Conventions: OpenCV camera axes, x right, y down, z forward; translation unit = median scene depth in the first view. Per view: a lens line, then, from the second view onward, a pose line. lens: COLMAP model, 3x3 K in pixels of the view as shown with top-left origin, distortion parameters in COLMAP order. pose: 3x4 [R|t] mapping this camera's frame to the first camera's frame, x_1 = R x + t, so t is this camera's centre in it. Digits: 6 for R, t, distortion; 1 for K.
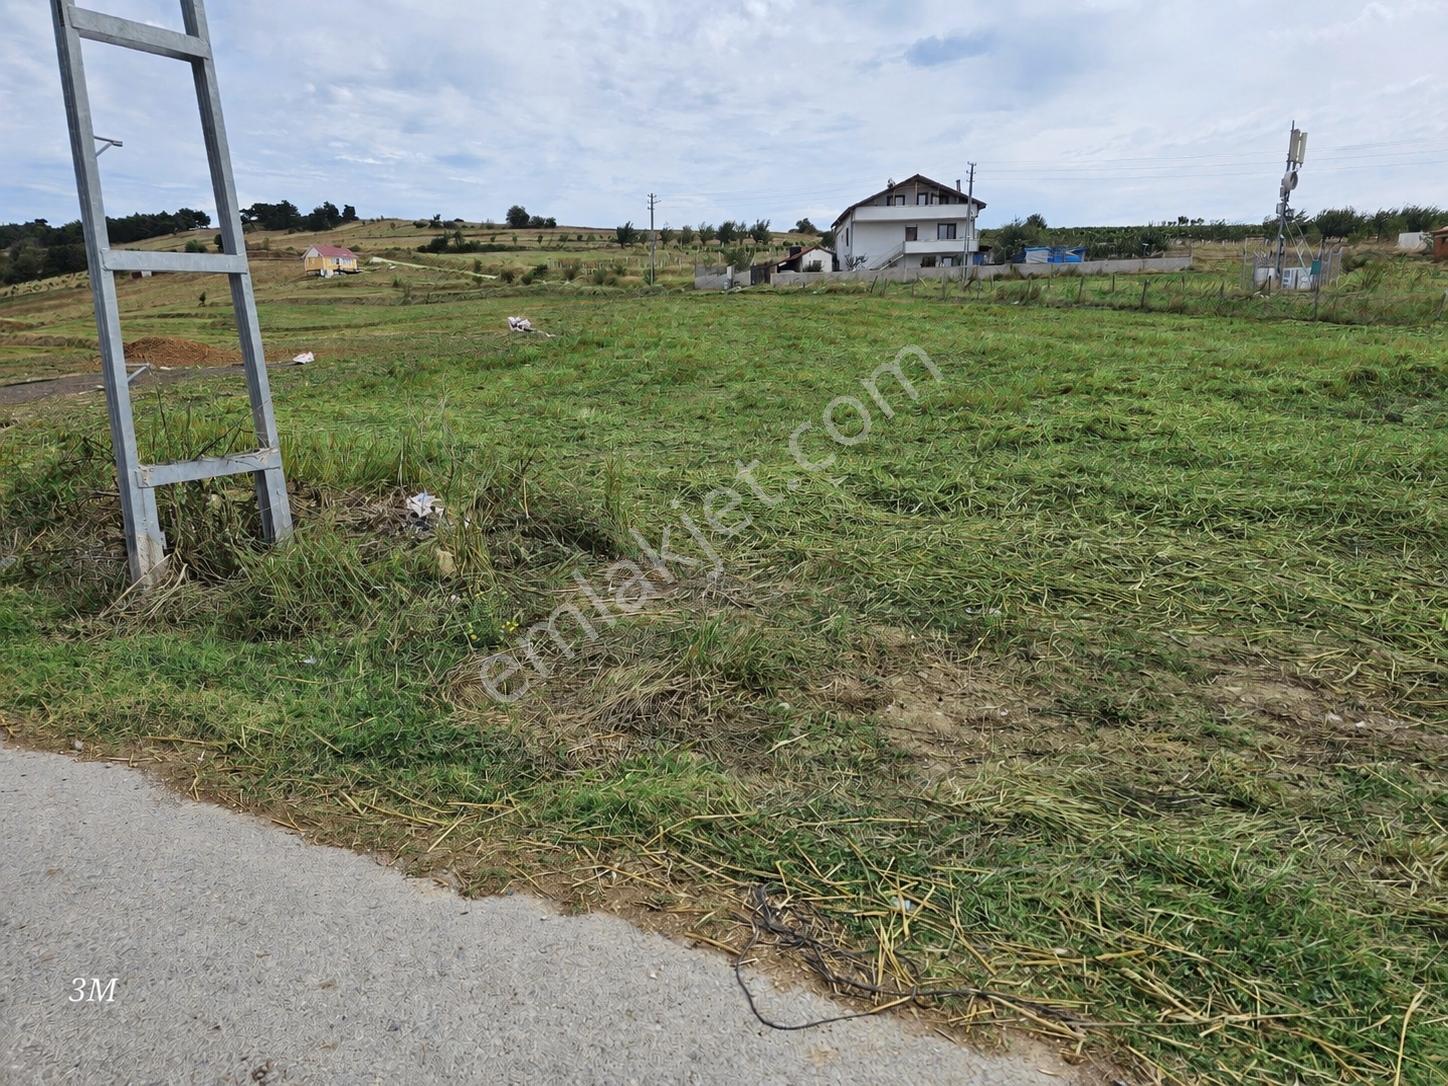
lens RADIAL K [[967.4, 0, 724.0], [0, 967.4, 543.0], [0, 0, 1]] dist [0.052449, -0.050244]
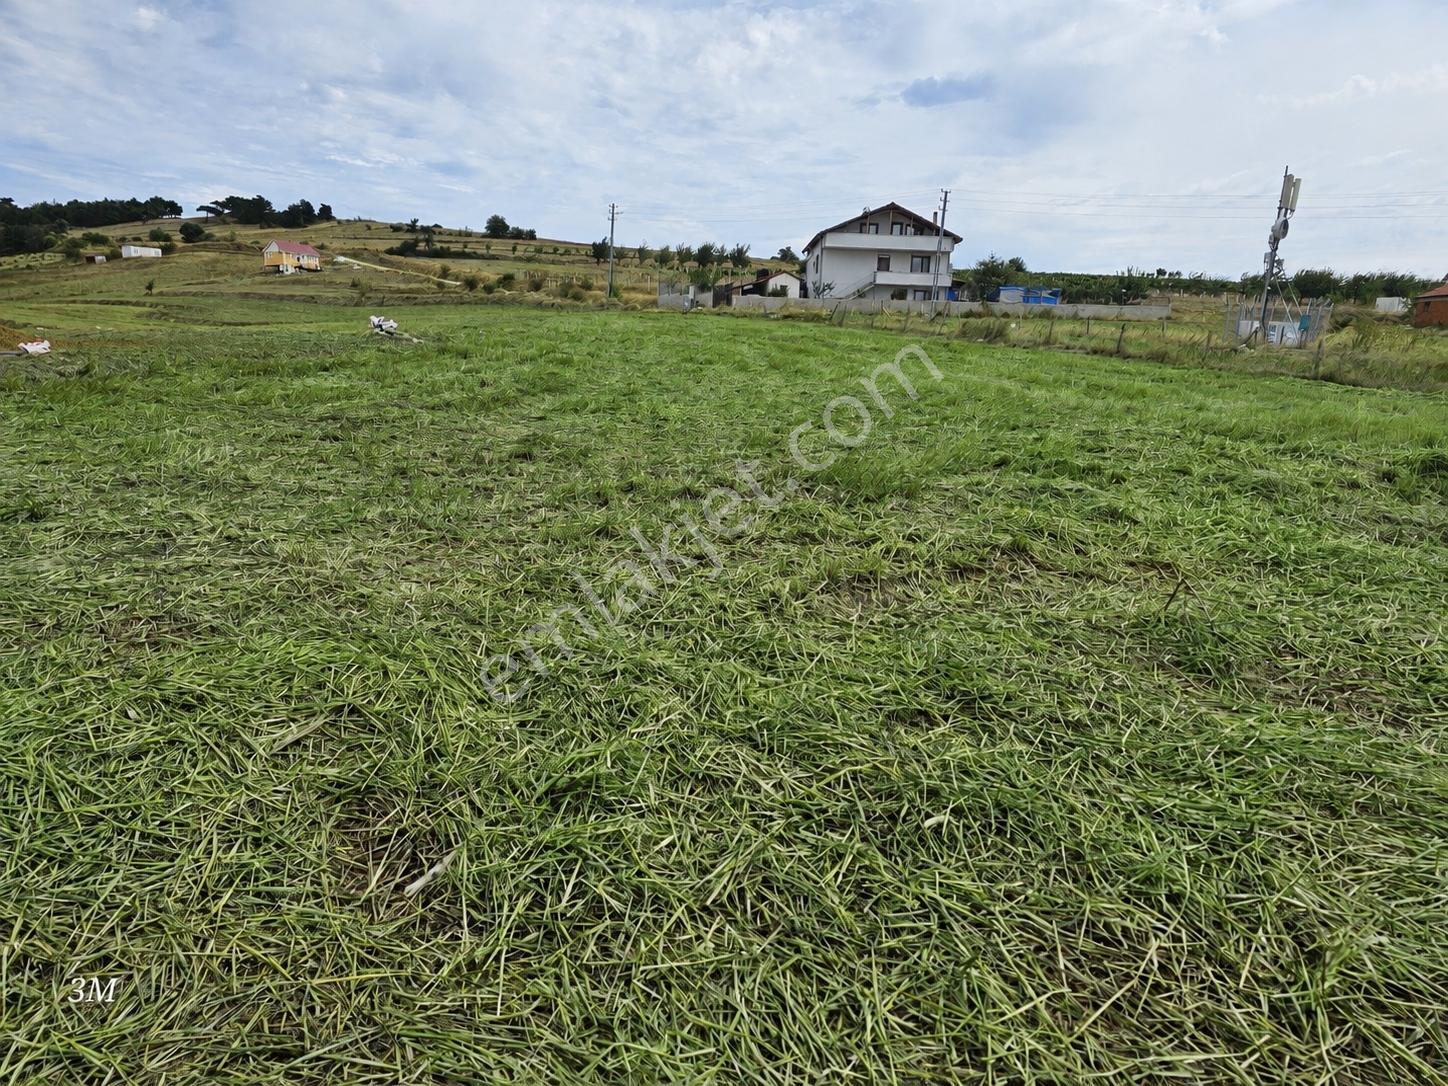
lens RADIAL K [[856.9, 0, 723.7], [0, 856.9, 579.3], [0, 0, 1]] dist [0.034732, -0.025234]
pose [[0.998136, 0.060997, -0.001835, 0.046857], [-0.060882, 0.997408, 0.038336, -0.024418], [0.004168, -0.038153, 0.999263, 0.113924]]
